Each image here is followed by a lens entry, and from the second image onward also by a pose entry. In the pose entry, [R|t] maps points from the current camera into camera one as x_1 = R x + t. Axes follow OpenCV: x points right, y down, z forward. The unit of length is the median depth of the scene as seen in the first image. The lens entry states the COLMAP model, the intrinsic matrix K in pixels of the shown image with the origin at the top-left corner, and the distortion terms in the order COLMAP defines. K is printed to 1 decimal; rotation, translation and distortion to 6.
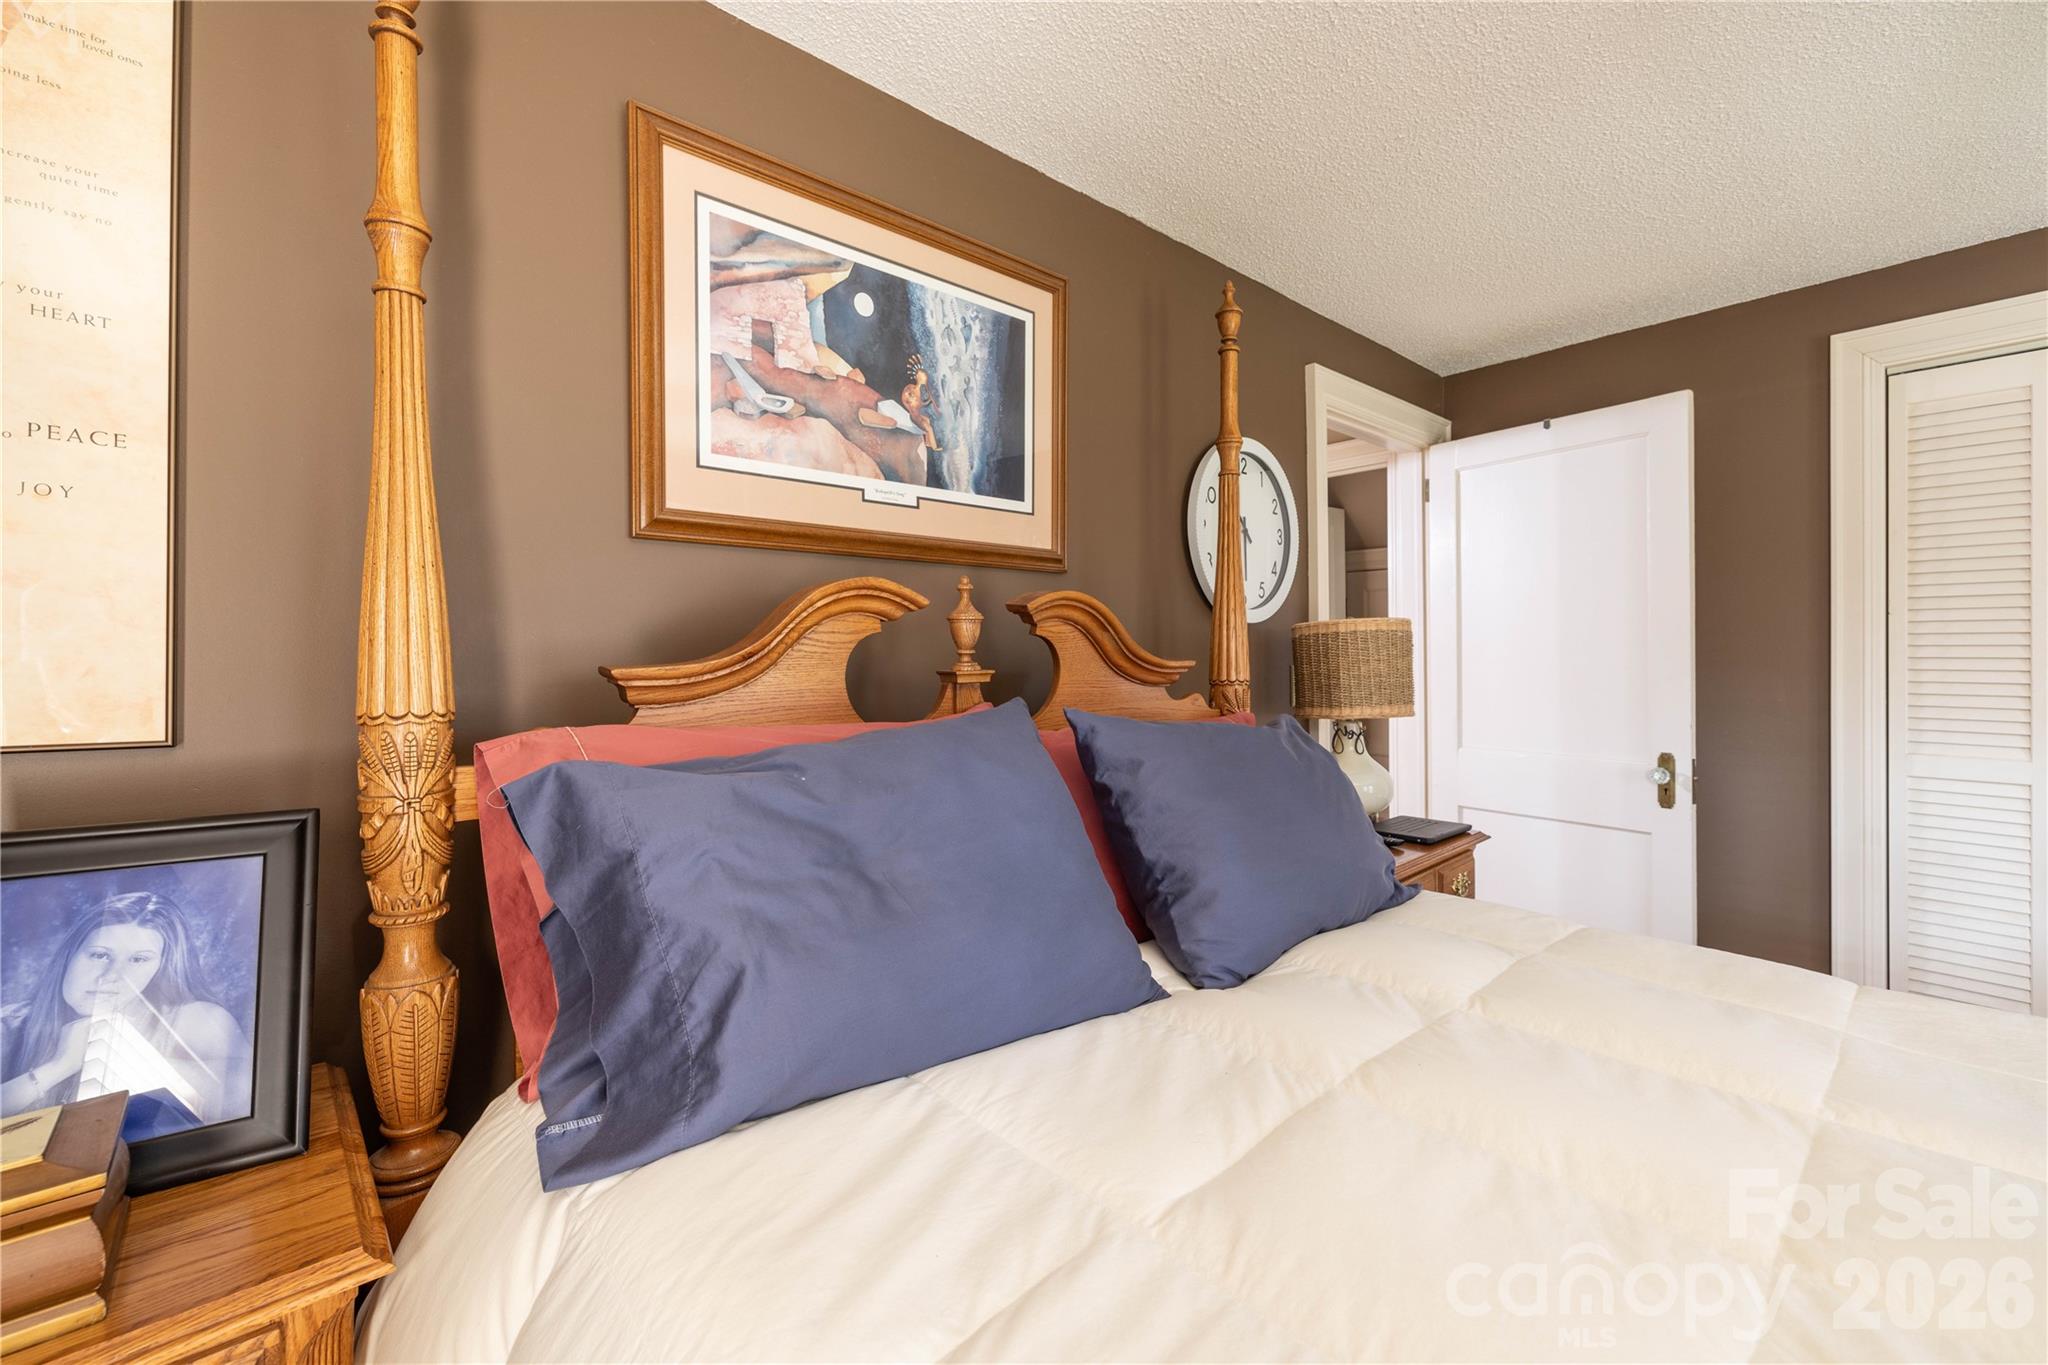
lens RADIAL K [[845.2, 0, 1011.3], [0, 845.2, 664.7], [0, 0, 1]] dist [0.001344, 0.000392]
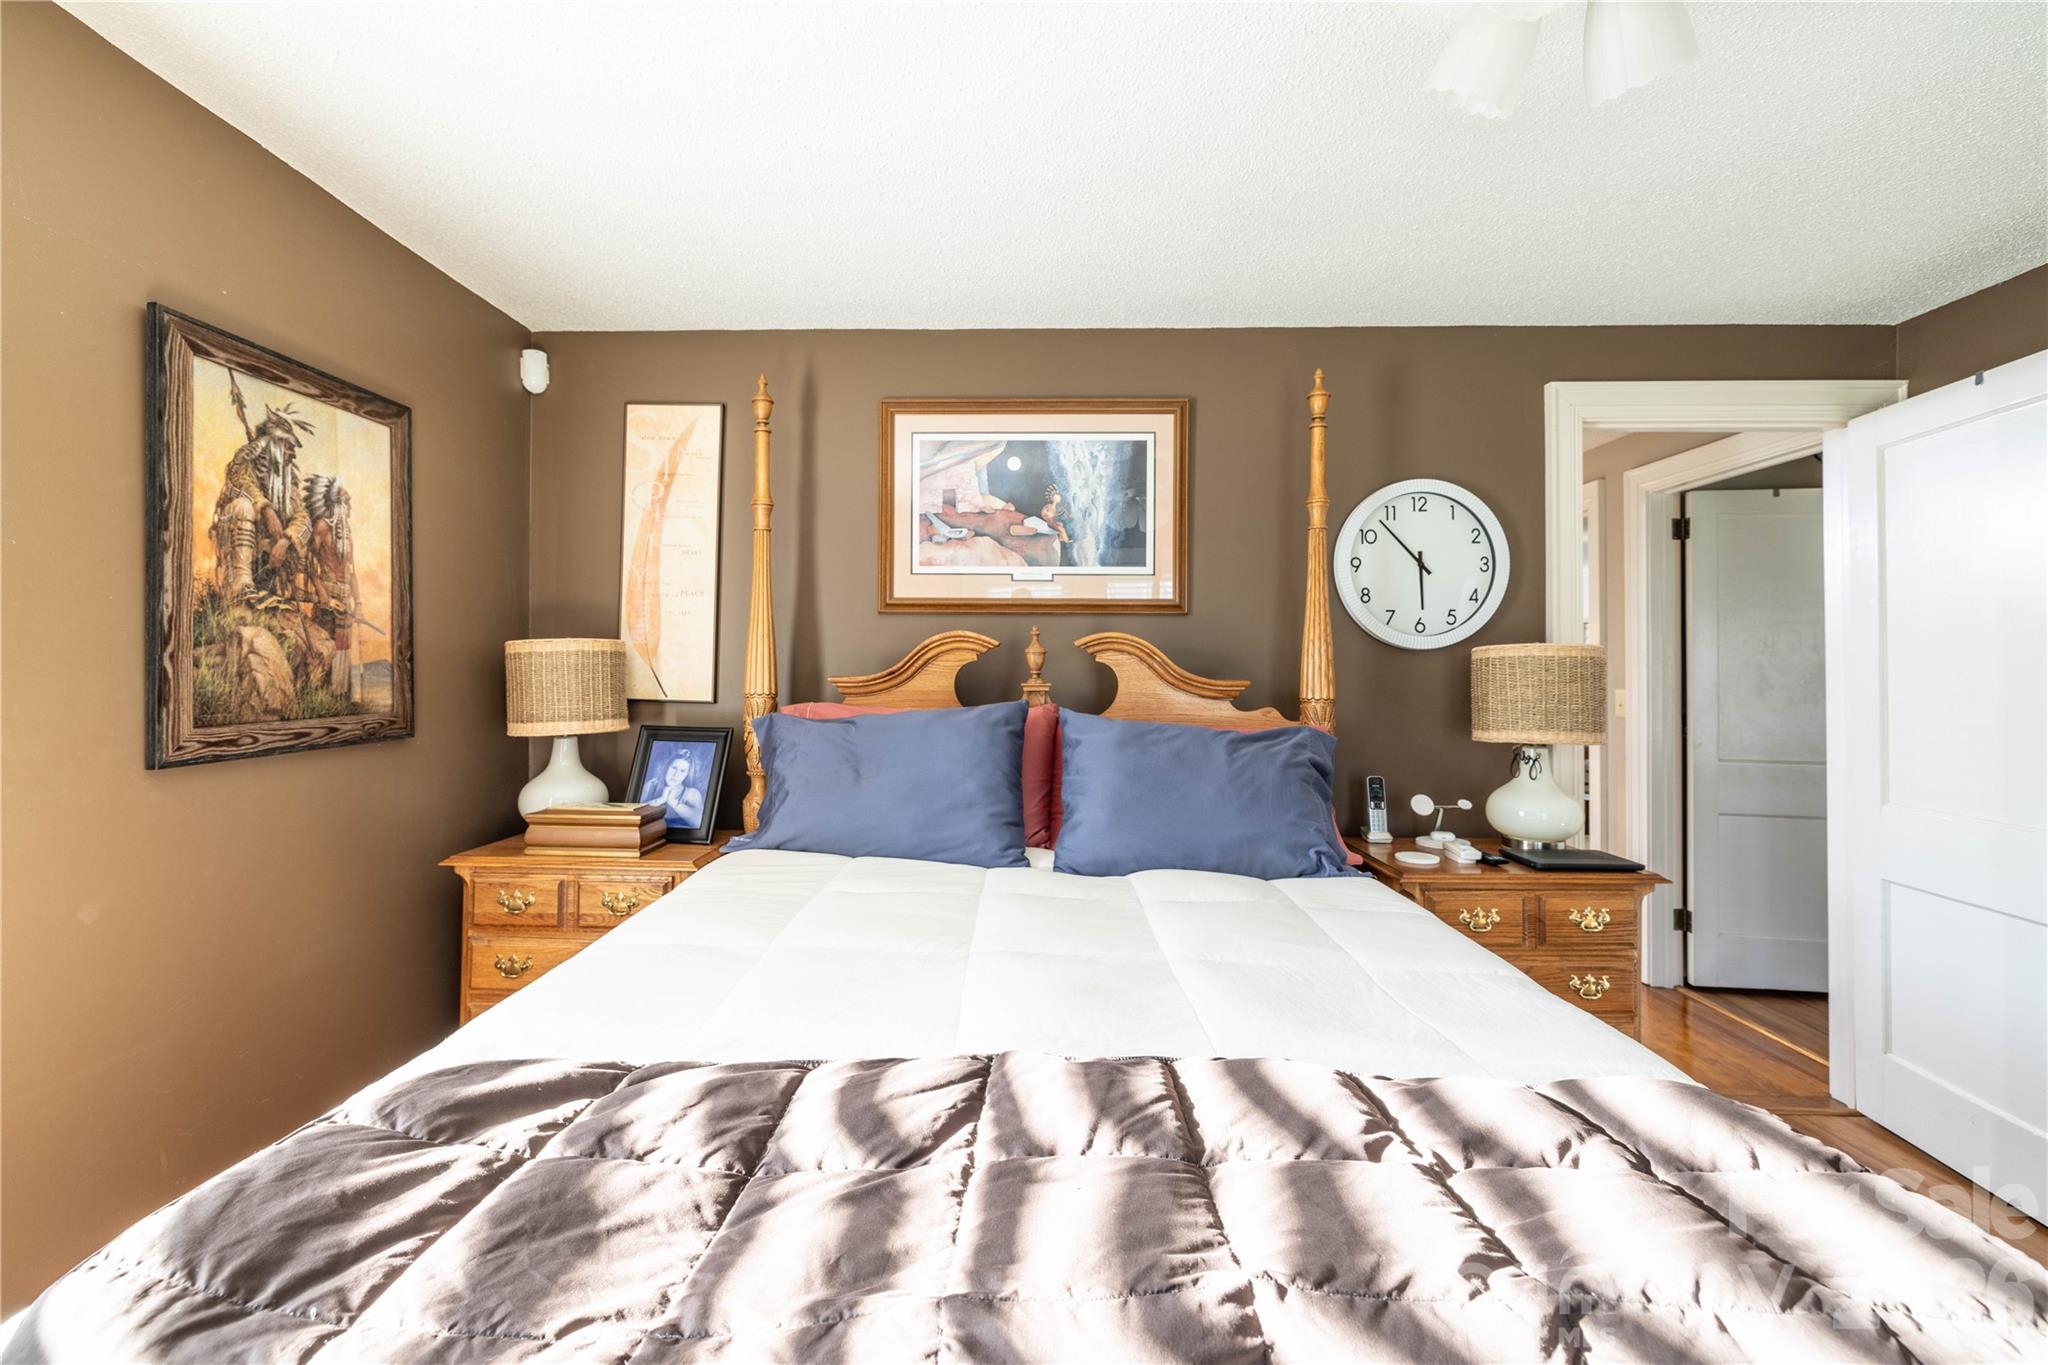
lens RADIAL K [[845.2, 0, 1011.3], [0, 845.2, 664.7], [0, 0, 1]] dist [0.001344, 0.000392]
pose [[0.744860, 0.005056, -0.667202, 0.896771], [-0.020140, 0.999686, -0.014910, -0.003905], [0.666917, 0.024543, 0.744728, -0.226922]]
